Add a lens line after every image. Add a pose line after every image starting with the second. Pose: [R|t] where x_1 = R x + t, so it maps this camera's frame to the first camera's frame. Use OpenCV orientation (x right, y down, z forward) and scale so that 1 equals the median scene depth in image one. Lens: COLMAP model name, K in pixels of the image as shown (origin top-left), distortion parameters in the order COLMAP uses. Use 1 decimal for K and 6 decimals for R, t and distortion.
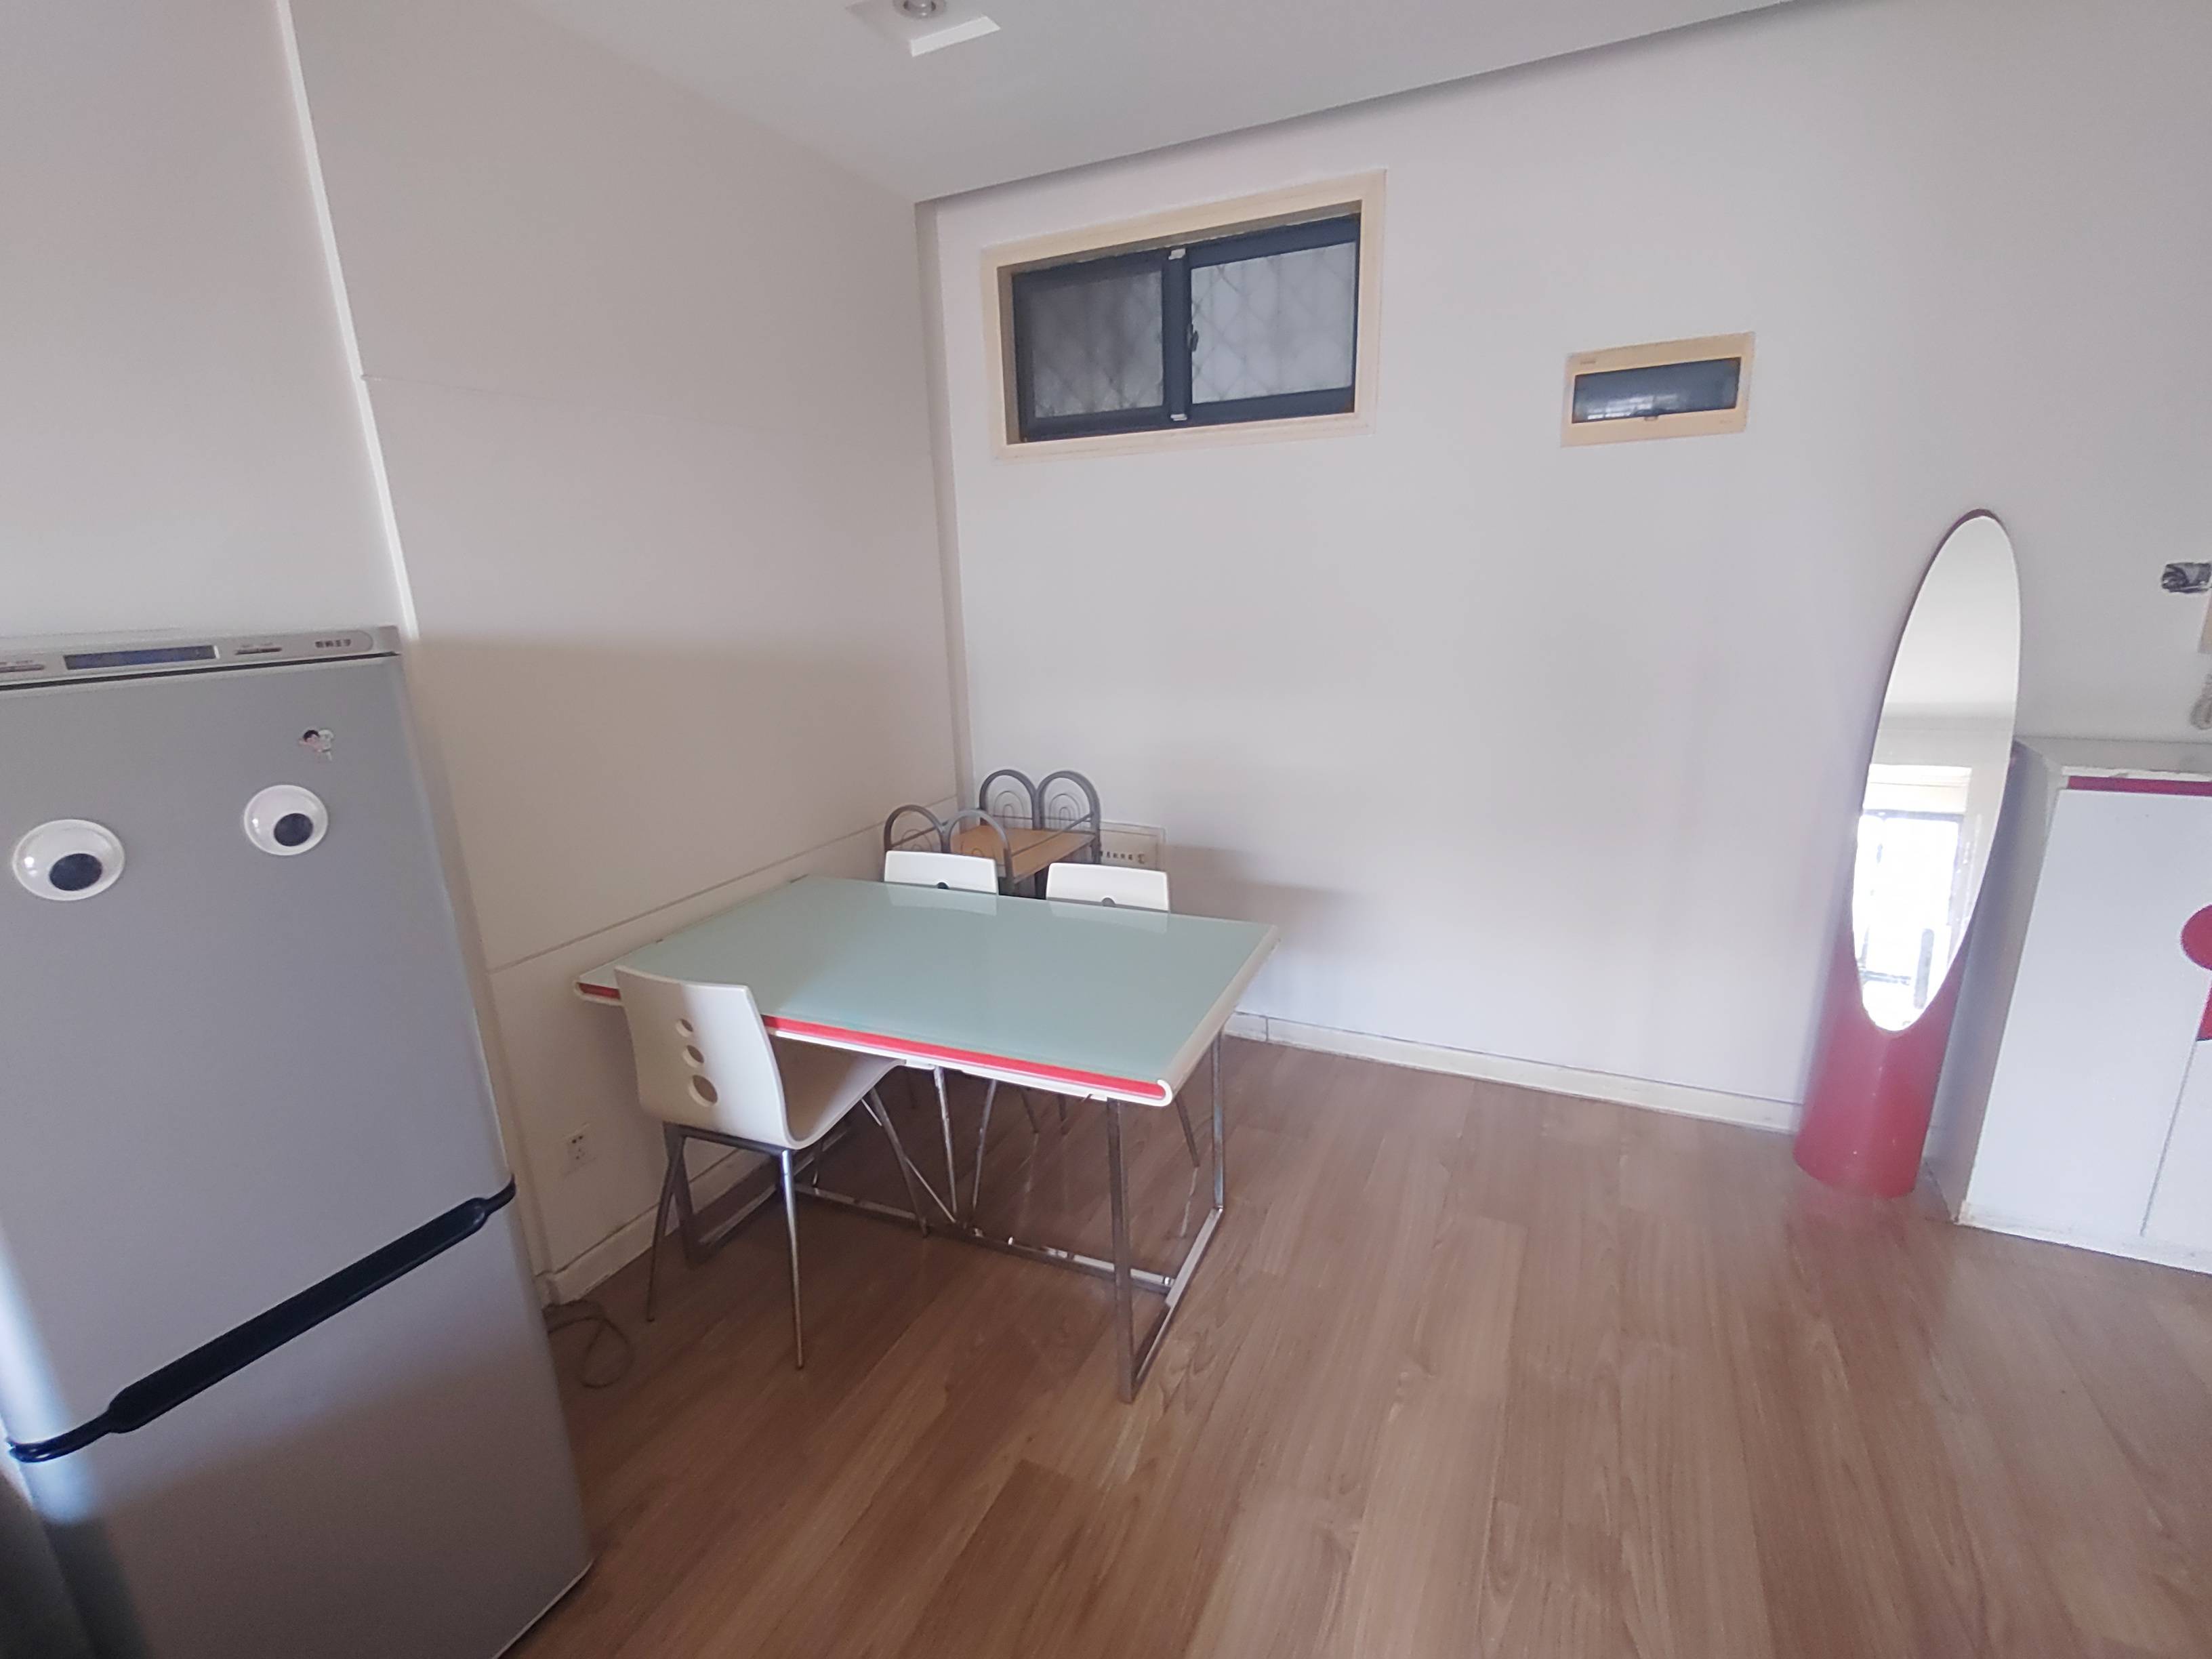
lens RADIAL K [[1015.7, 0, 1098.5], [0, 1015.7, 841.1], [0, 0, 1]] dist [-0.000263, 0.001866]
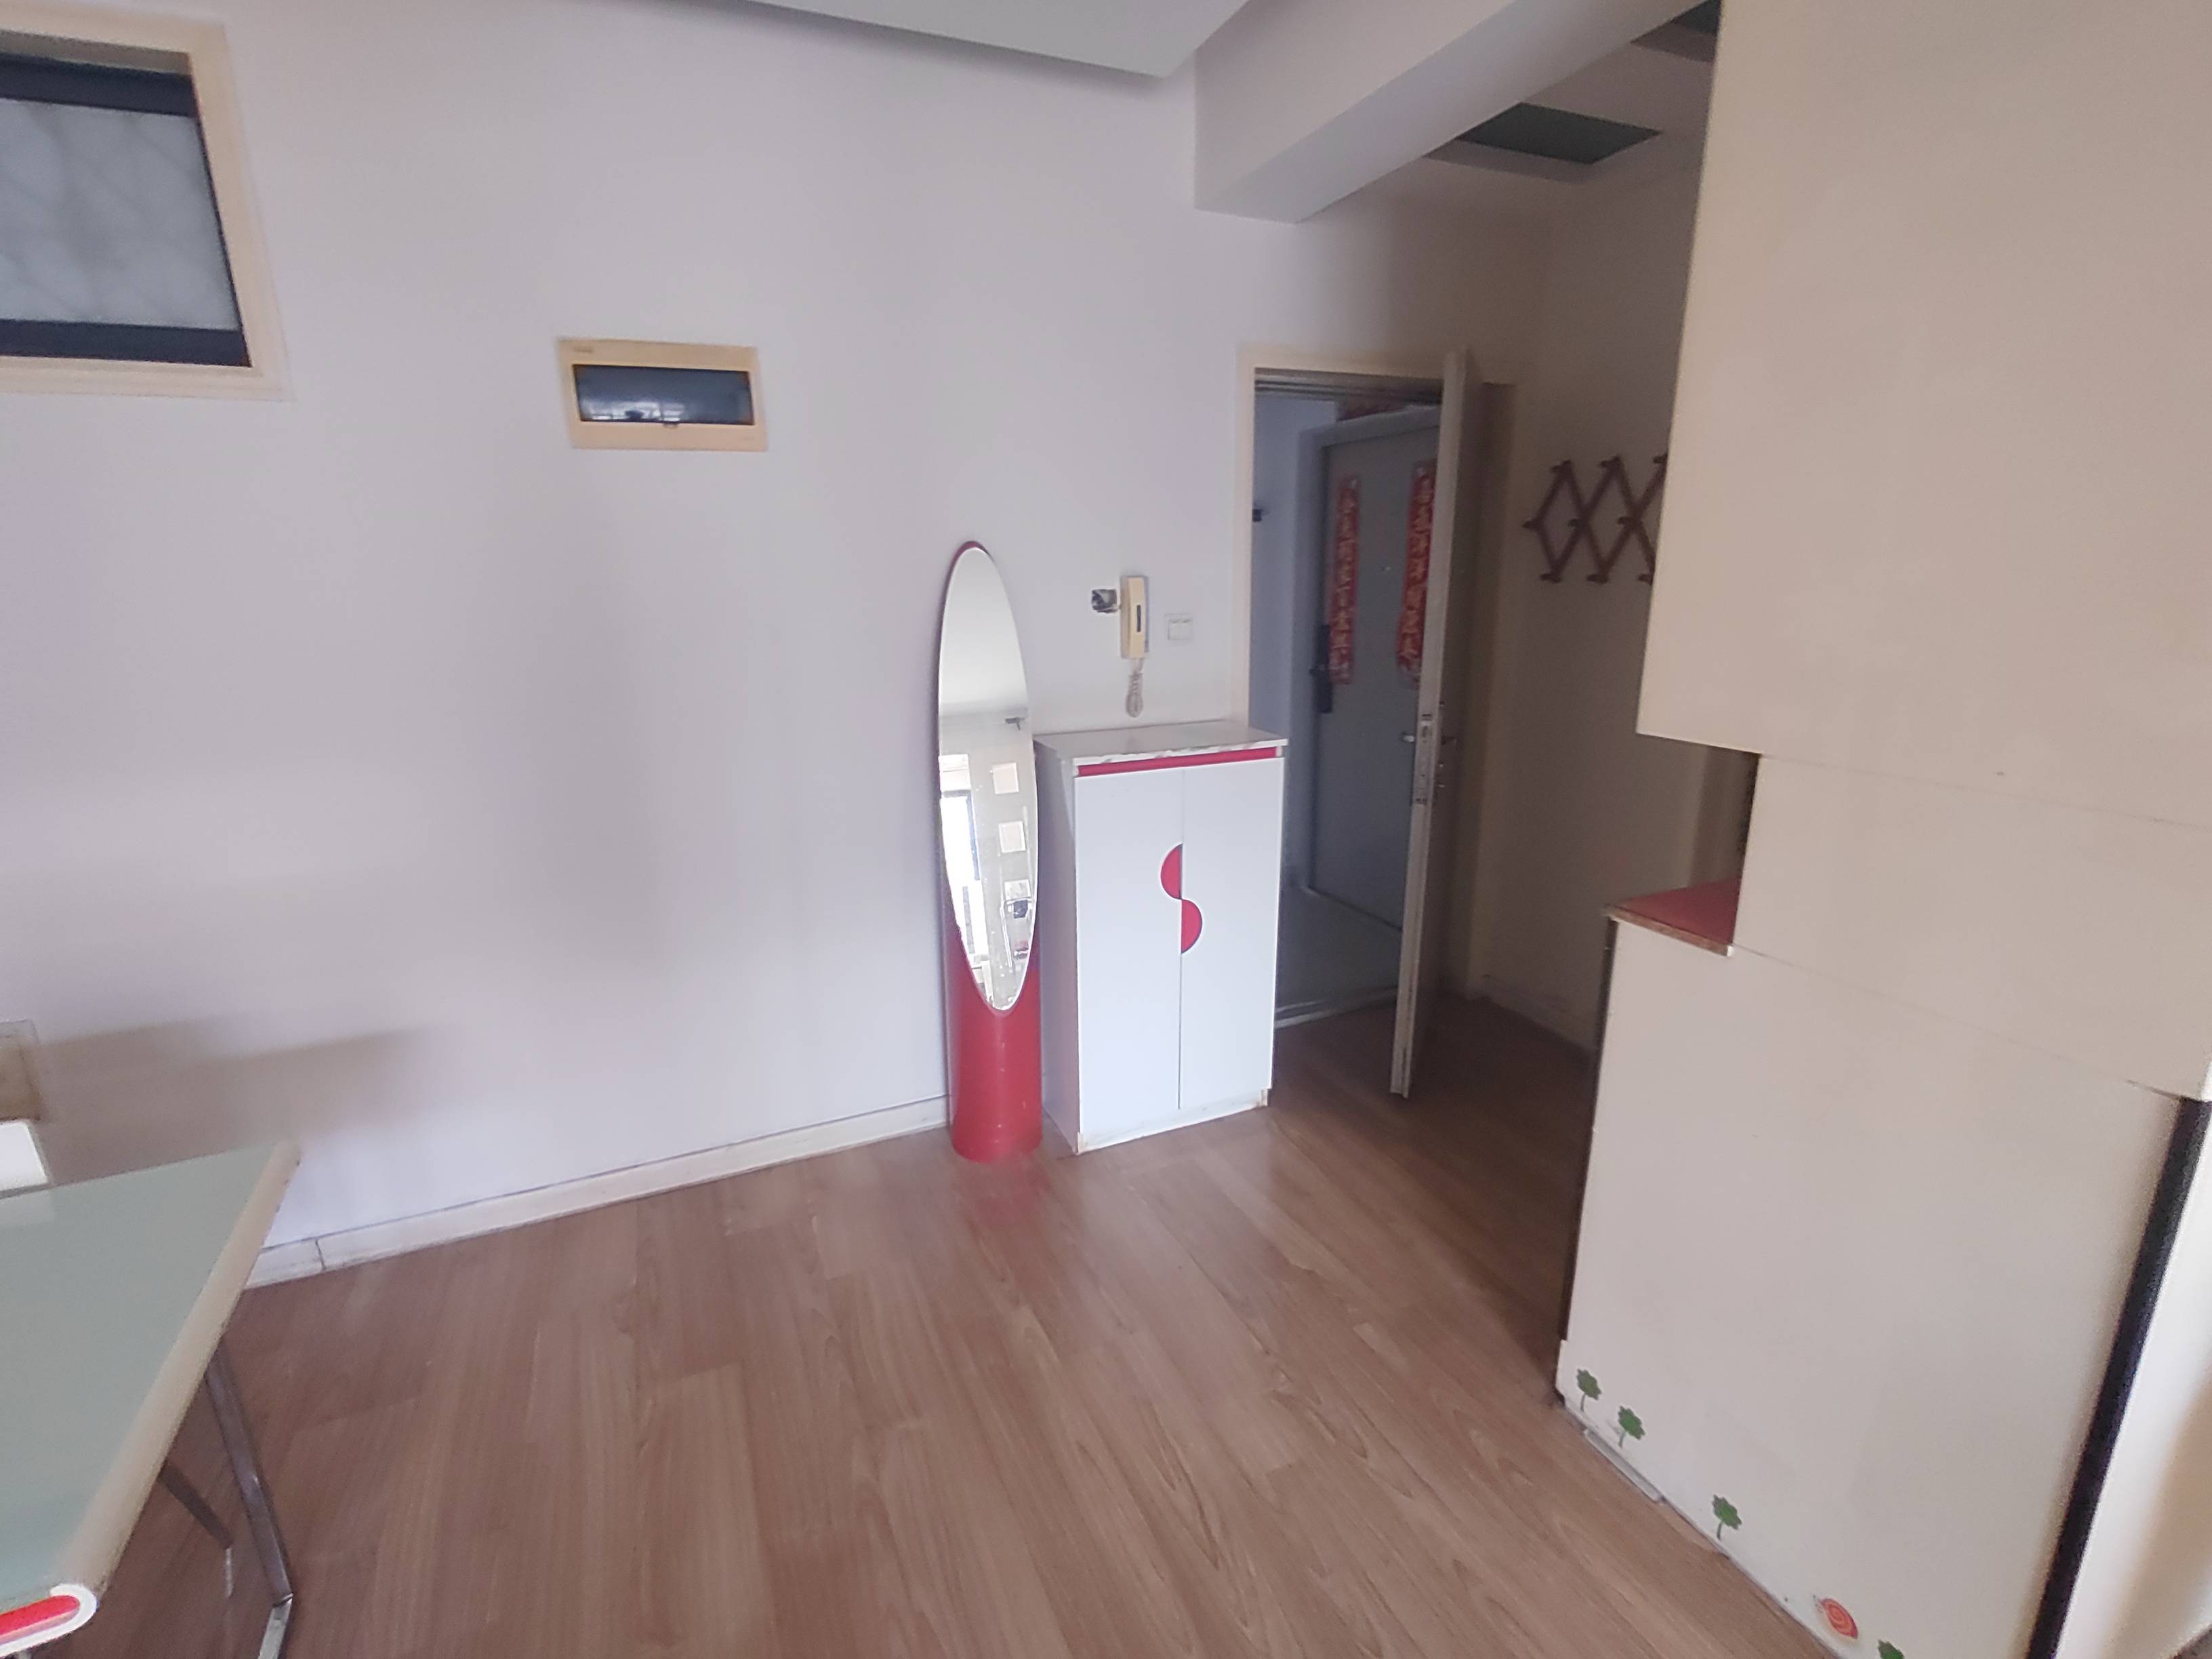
lens RADIAL K [[1020.9, 0, 1106.0], [0, 1020.9, 829.5], [0, 0, 1]] dist [-0.000696, -0.000209]
pose [[0.641660, -0.171697, 0.747524, 0.056797], [0.196237, 0.978933, 0.056402, -0.043264], [-0.741460, 0.110501, 0.661836, 0.159187]]
